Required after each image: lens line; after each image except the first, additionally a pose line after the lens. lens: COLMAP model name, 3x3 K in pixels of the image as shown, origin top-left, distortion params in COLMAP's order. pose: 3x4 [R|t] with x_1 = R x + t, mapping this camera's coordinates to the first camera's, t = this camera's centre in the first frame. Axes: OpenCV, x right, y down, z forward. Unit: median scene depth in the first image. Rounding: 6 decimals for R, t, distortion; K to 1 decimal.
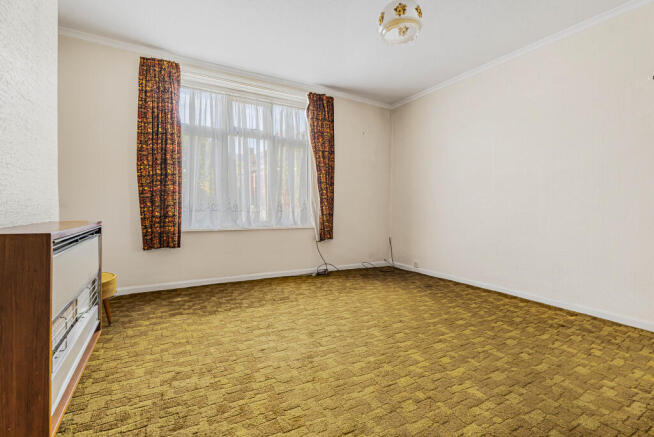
lens RADIAL K [[302.9, 0, 327.0], [0, 302.9, 218.5], [0, 0, 1]] dist [-0.000814, -0.000384]
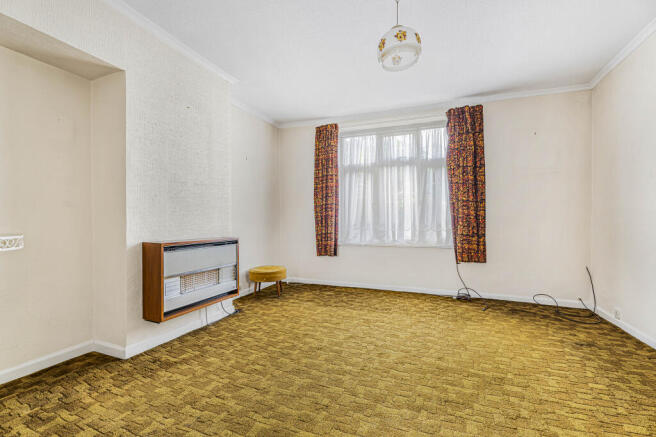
lens RADIAL K [[286.0, 0, 321.3], [0, 286.0, 229.5], [0, 0, 1]] dist [-0.015569, -0.000638]
pose [[0.617567, 0.014810, -0.786379, 0.509662], [-0.021491, 0.999767, 0.001951, -0.027829], [0.786225, 0.015695, 0.617741, 0.145996]]
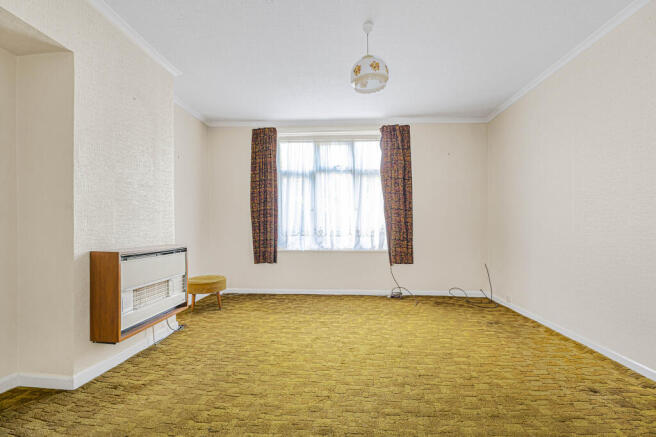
lens RADIAL K [[305.9, 0, 318.5], [0, 305.9, 232.8], [0, 0, 1]] dist [-0.038499, -0.000414]
pose [[0.830118, 0.001432, -0.557586, 0.439307], [-0.011369, 0.999832, -0.014358, -0.022093], [0.557472, 0.018258, 0.829995, -0.019669]]
